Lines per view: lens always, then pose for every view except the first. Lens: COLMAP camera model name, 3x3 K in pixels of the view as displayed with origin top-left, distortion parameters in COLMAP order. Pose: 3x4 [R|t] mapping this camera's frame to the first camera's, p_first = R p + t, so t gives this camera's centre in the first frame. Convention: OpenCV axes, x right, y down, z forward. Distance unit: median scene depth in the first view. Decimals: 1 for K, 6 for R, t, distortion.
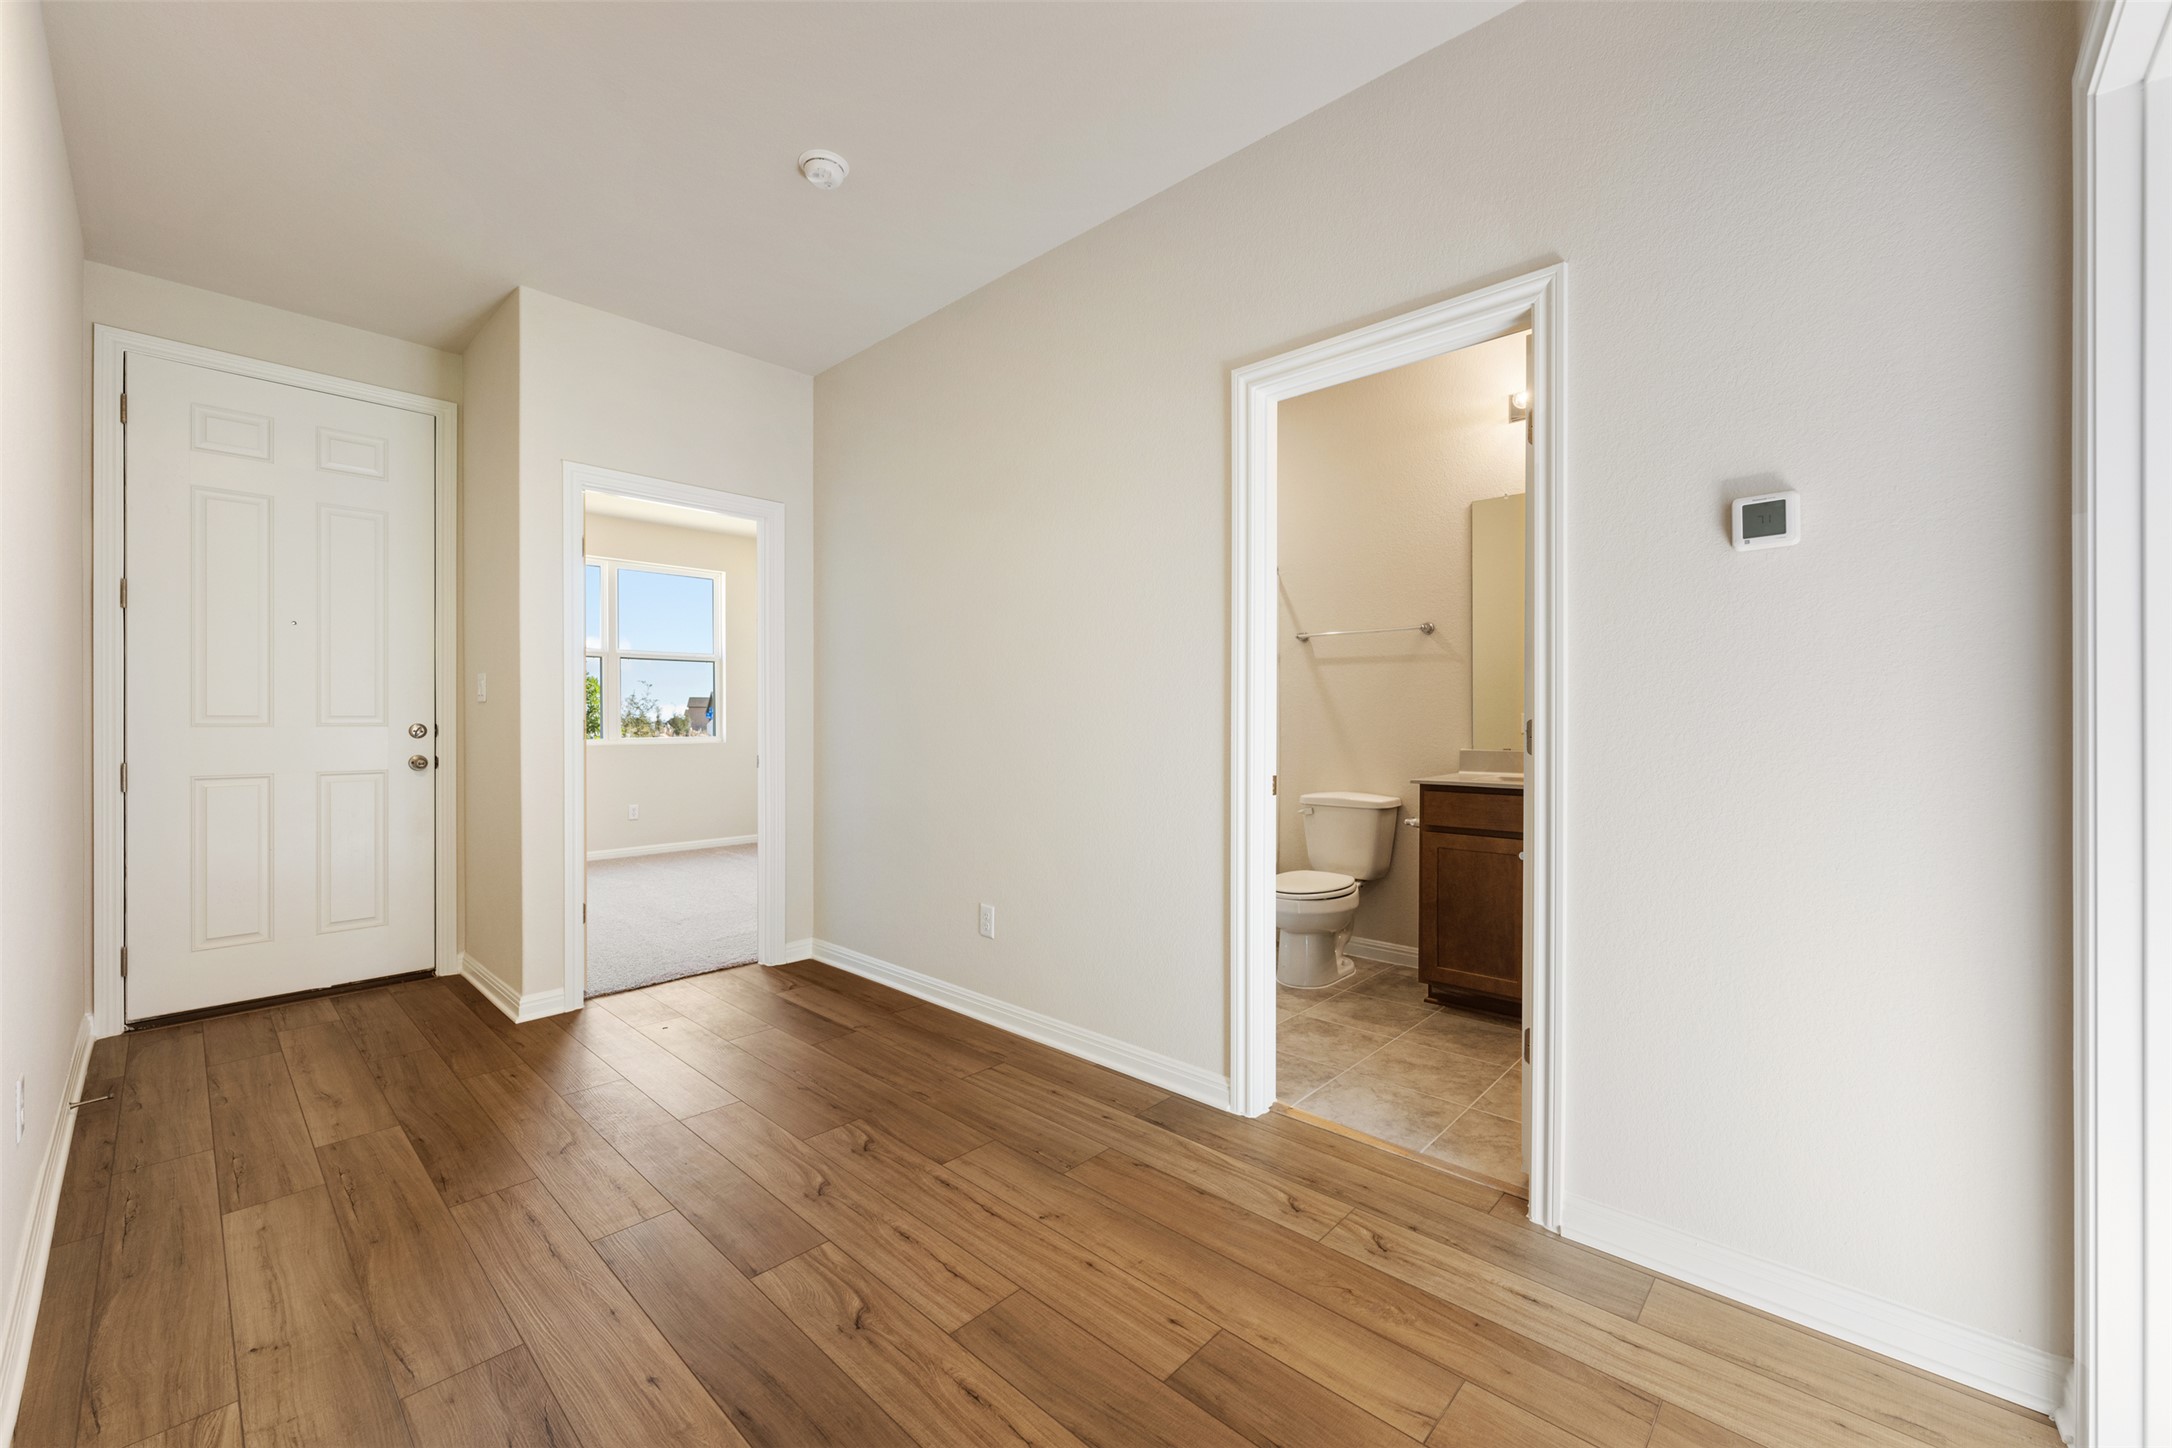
lens RADIAL K [[859.3, 0, 1085.7], [0, 859.3, 719.2], [0, 0, 1]] dist [-0.001743, 0.000113]
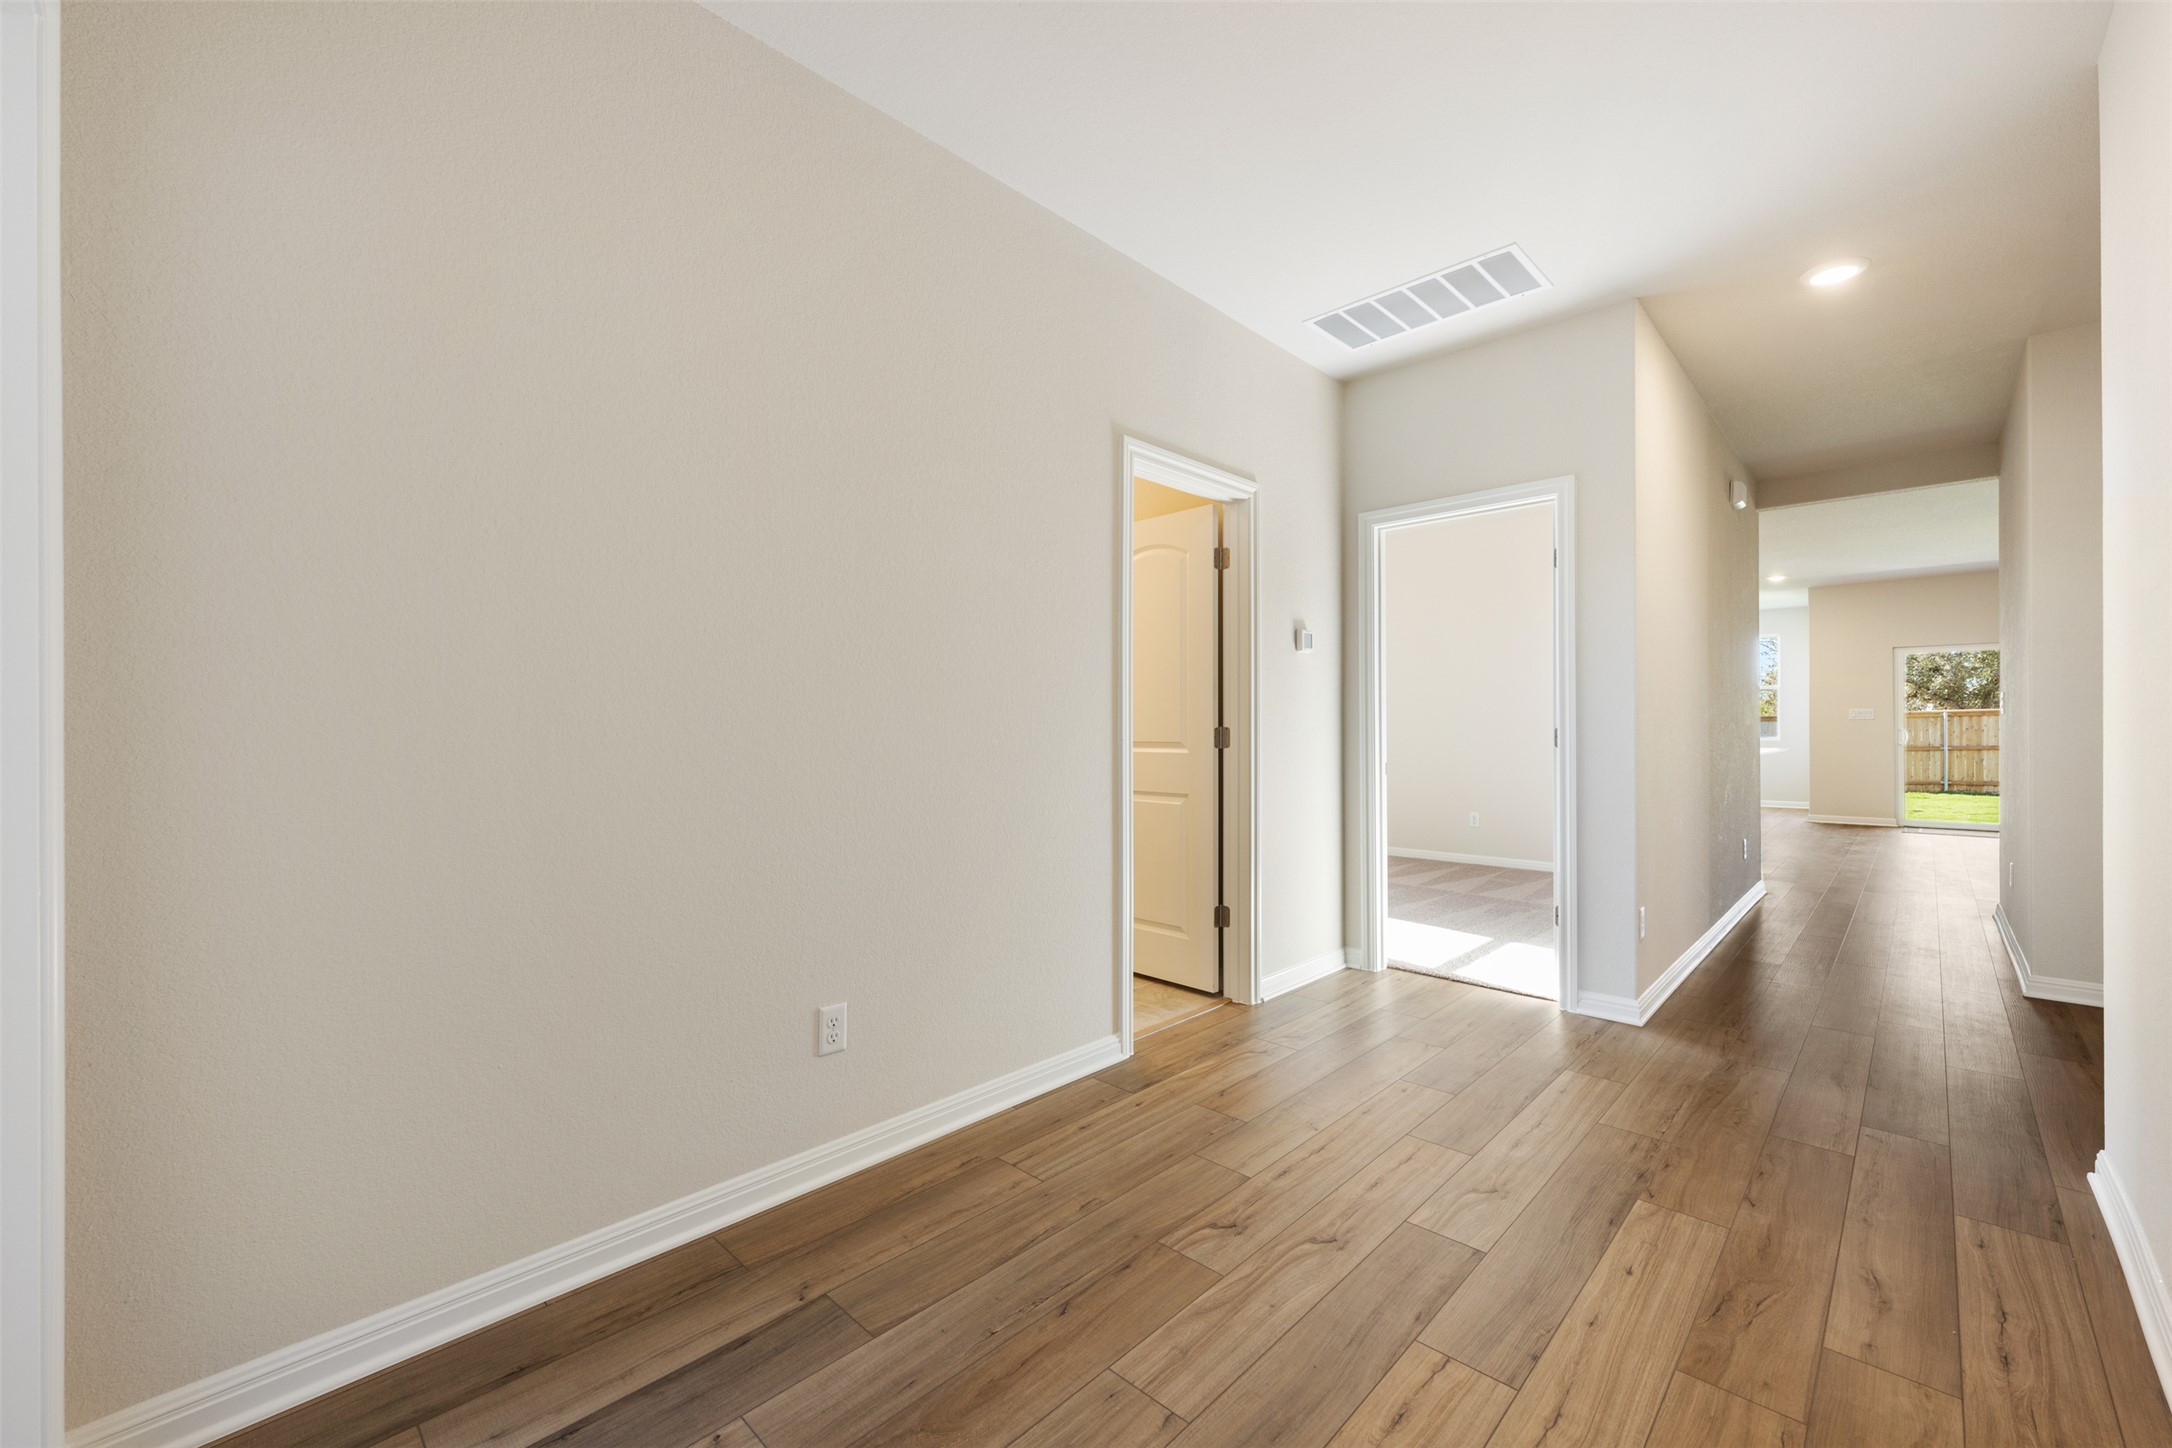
lens RADIAL K [[859.3, 0, 1095.7], [0, 859.3, 724.4], [0, 0, 1]] dist [-0.001743, 0.000113]
pose [[0.018099, 0.003375, 0.999830, -1.133010], [0.003500, 0.999988, -0.003439, -0.000340], [-0.999830, 0.003561, 0.018087, 1.130586]]
